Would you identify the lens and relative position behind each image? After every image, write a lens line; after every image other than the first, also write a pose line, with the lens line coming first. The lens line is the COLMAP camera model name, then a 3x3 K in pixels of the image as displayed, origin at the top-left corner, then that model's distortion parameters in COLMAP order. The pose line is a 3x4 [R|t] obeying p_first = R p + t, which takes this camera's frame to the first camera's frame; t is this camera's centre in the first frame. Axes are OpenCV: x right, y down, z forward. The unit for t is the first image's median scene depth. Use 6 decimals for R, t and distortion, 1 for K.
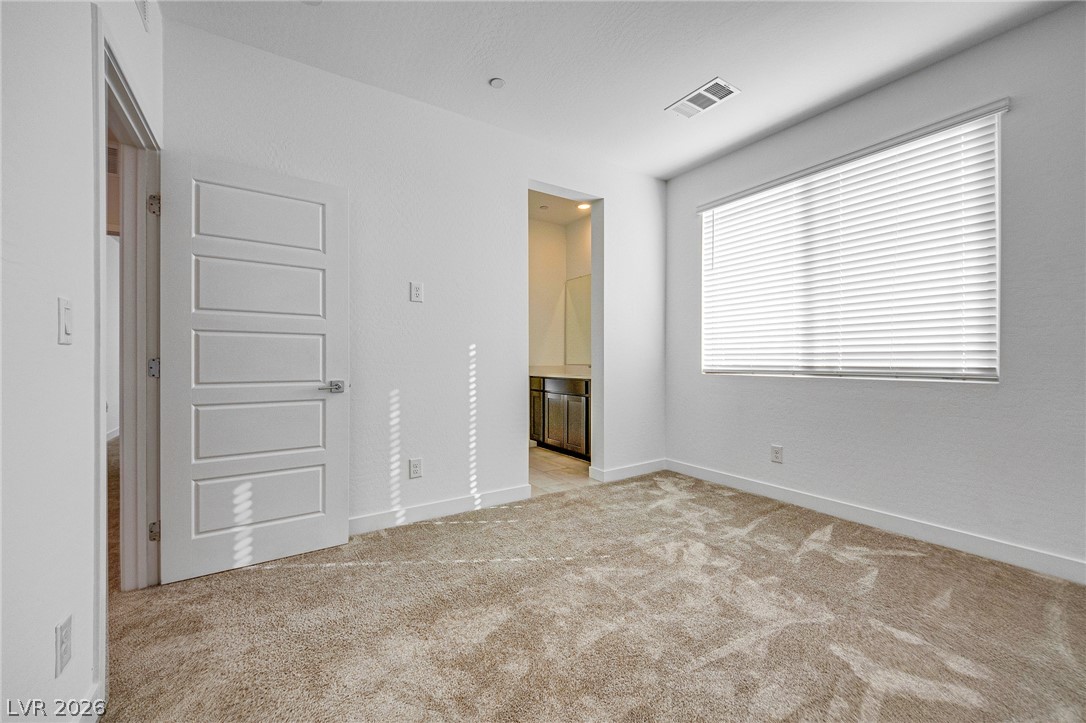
lens RADIAL K [[403.4, 0, 552.2], [0, 403.4, 358.6], [0, 0, 1]] dist [-0.001552, -0.000243]
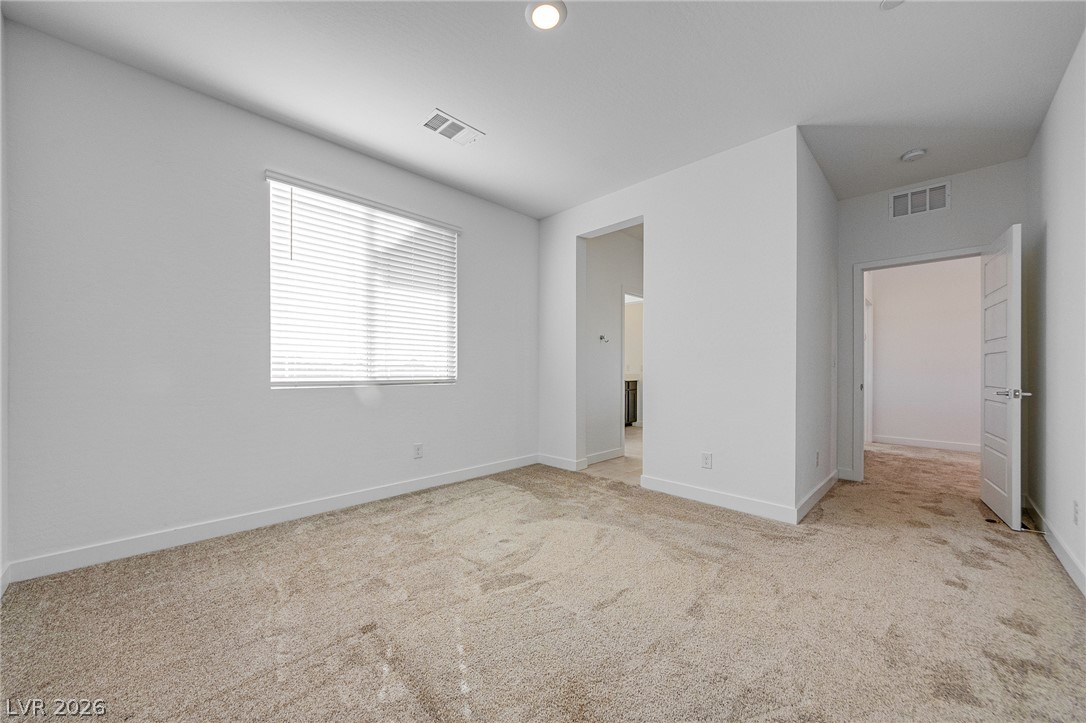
lens RADIAL K [[450.9, 0, 551.2], [0, 450.9, 373.3], [0, 0, 1]] dist [0.004746, 0.000354]
pose [[-0.220726, -0.001914, 0.975334, -0.690376], [0.000777, 0.999997, 0.002139, 0.007653], [-0.975335, 0.001230, -0.220724, 0.766152]]
